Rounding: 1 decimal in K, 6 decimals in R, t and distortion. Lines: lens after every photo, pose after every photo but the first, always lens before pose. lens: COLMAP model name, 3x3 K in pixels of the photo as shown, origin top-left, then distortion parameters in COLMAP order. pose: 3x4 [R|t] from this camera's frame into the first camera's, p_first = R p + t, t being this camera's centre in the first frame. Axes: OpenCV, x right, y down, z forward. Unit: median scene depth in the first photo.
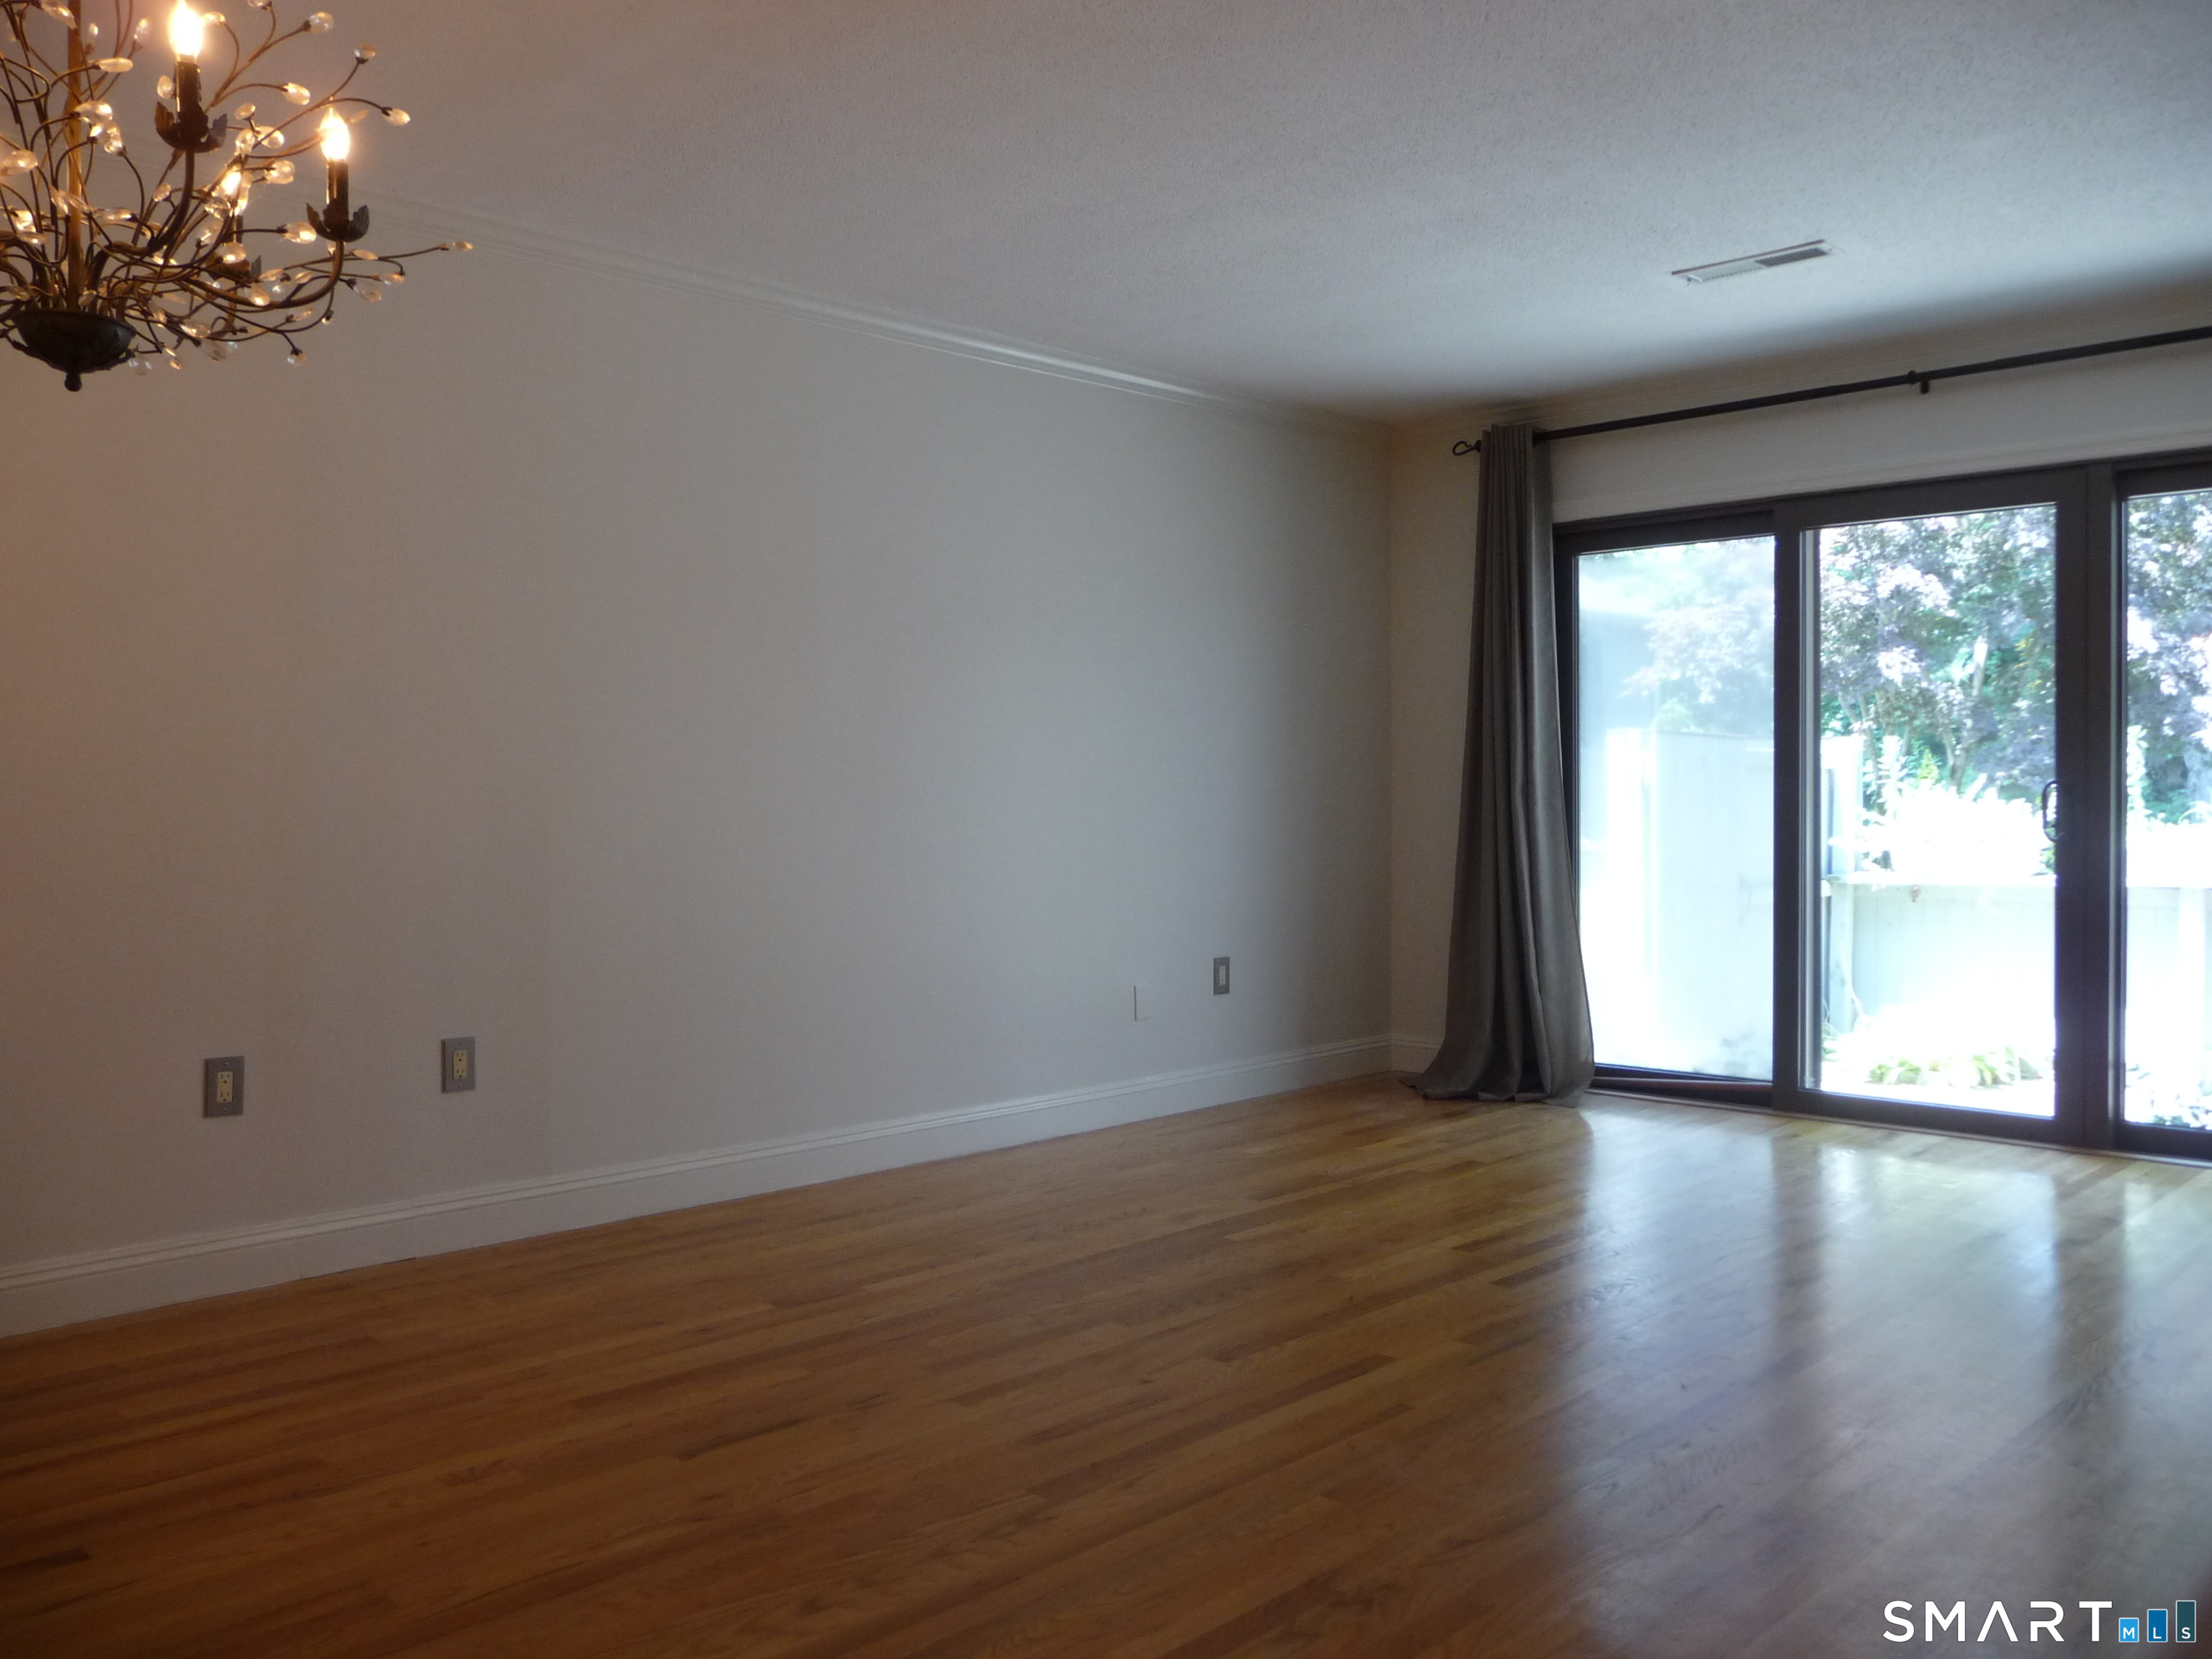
lens RADIAL K [[1822.0, 0, 1108.6], [0, 1822.0, 830.1], [0, 0, 1]] dist [0.000378, -0.000612]
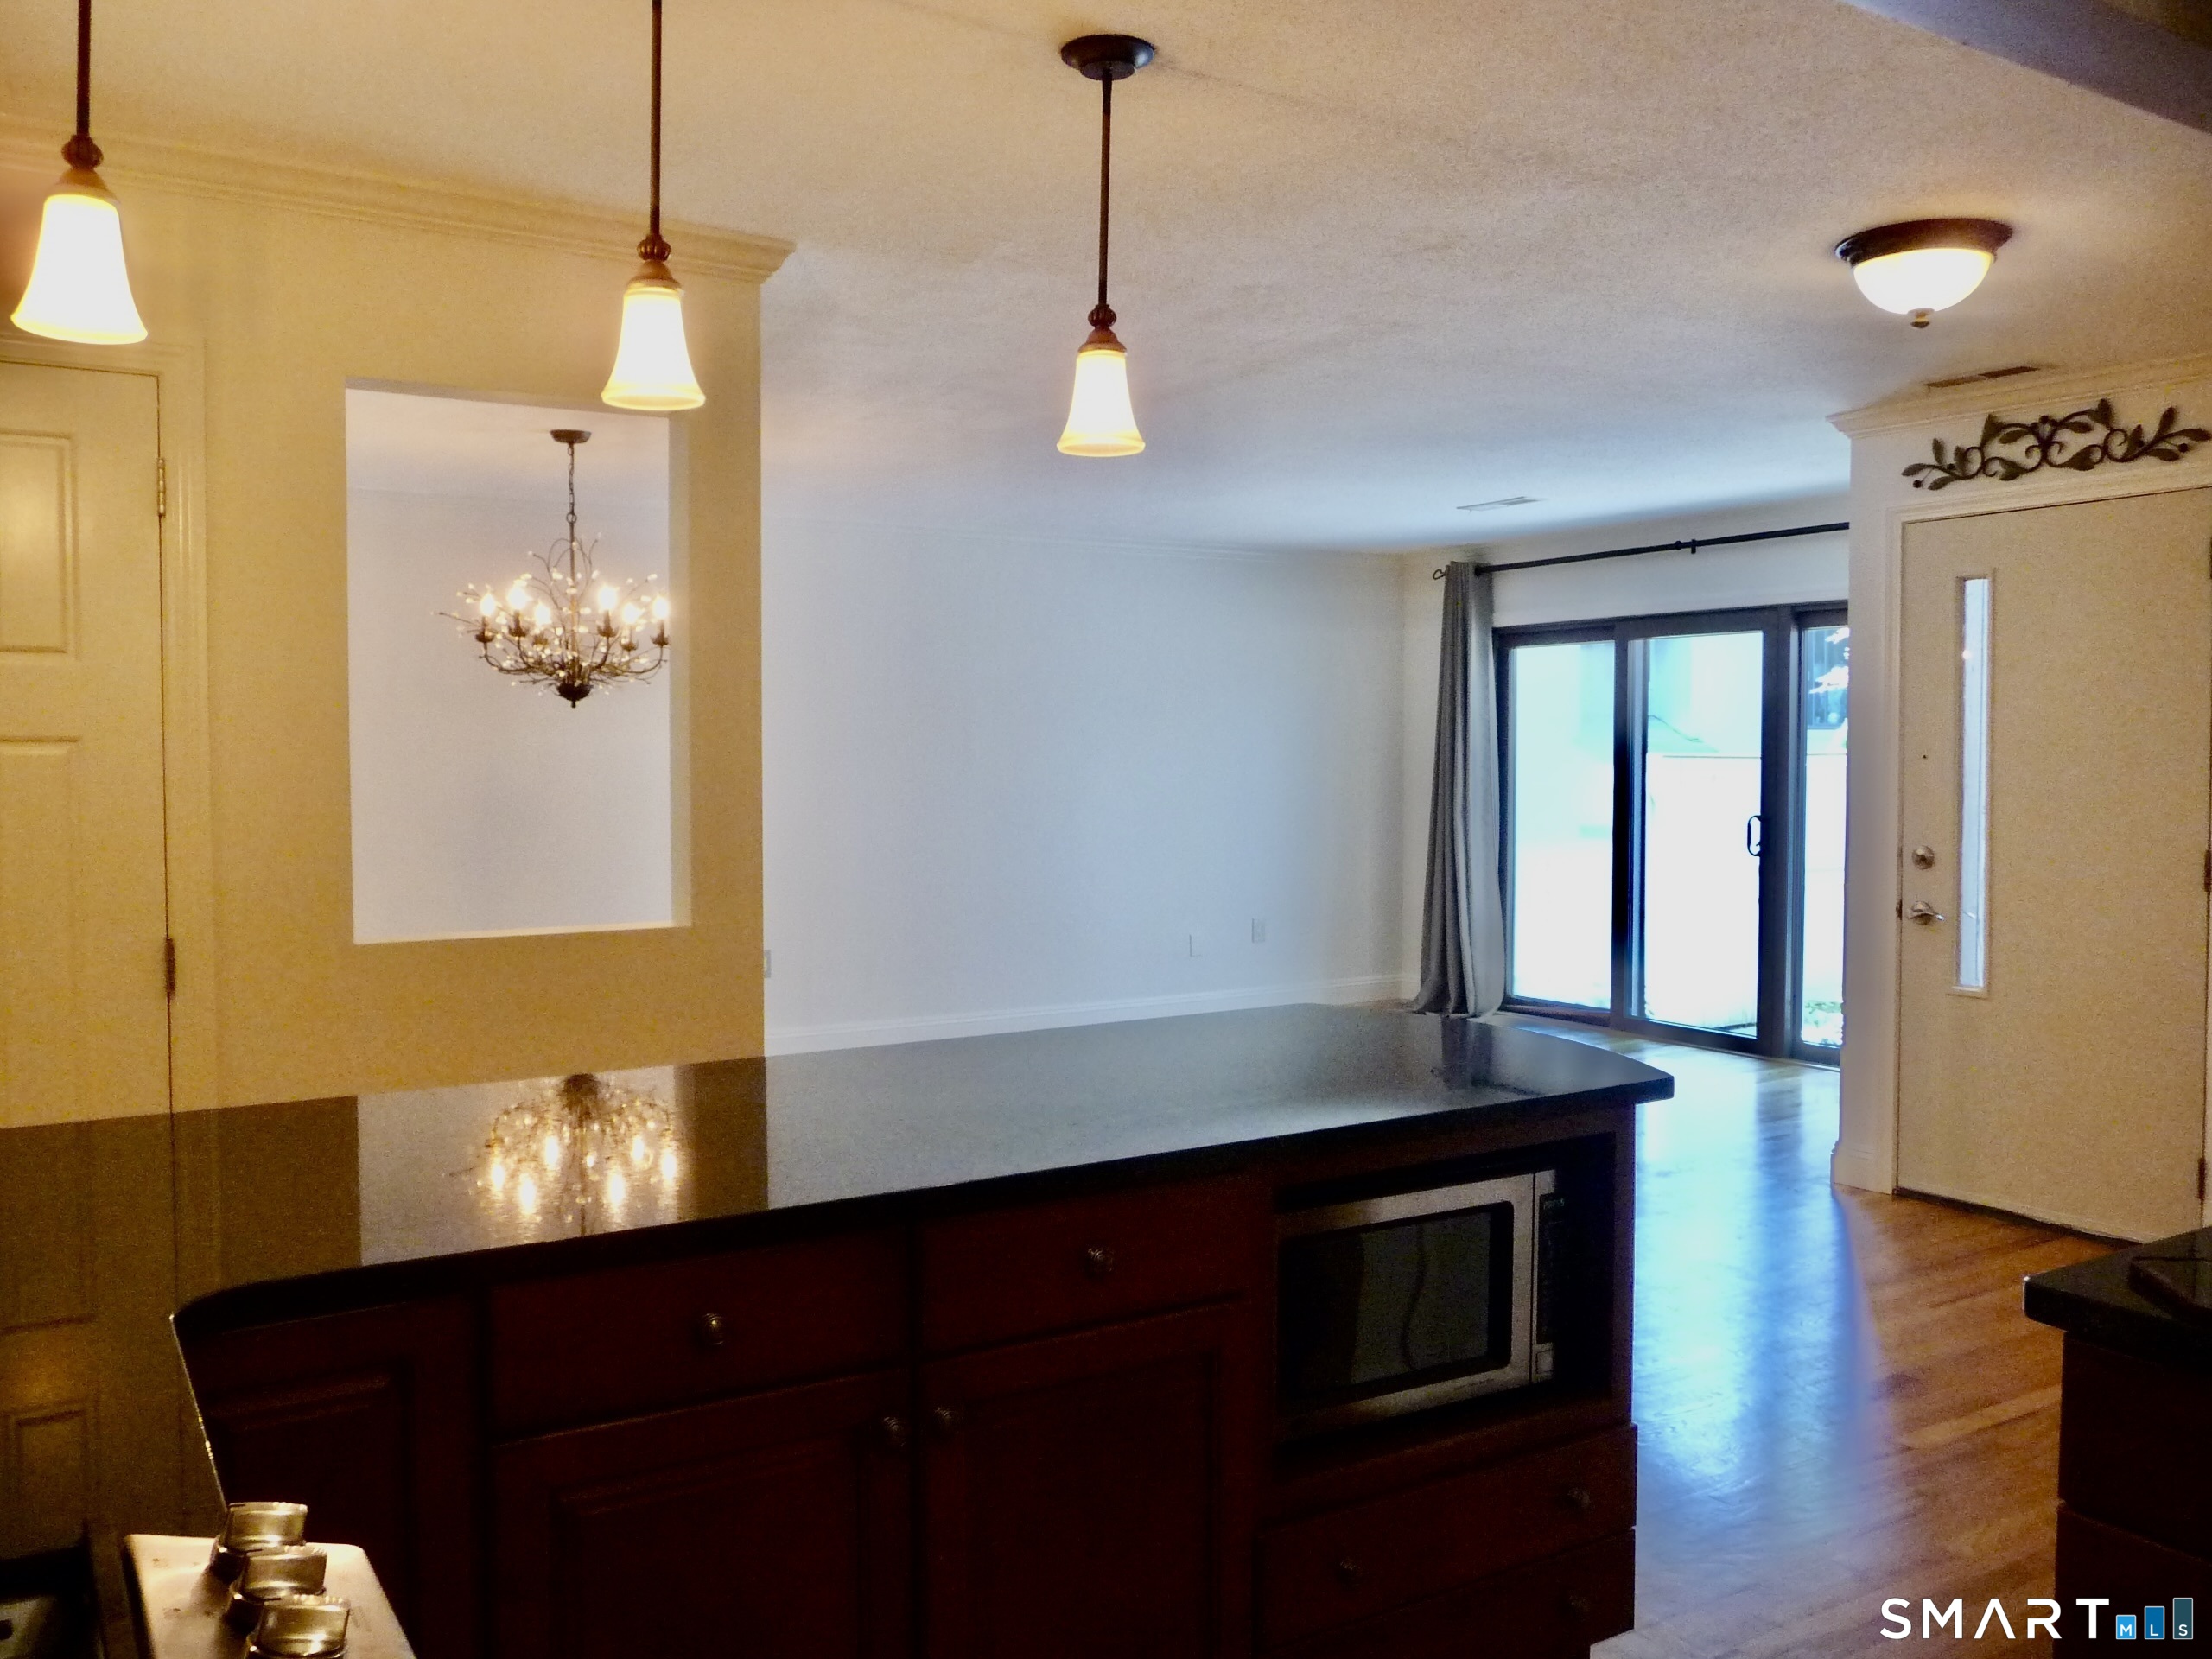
lens RADIAL K [[1822.0, 0, 1107.4], [0, 1822.0, 826.2], [0, 0, 1]] dist [0.000378, -0.000612]
pose [[0.971883, 0.008157, -0.235321, 0.295872], [-0.002063, 0.999656, 0.026133, -0.047437], [0.235454, -0.024913, 0.971566, -0.511603]]
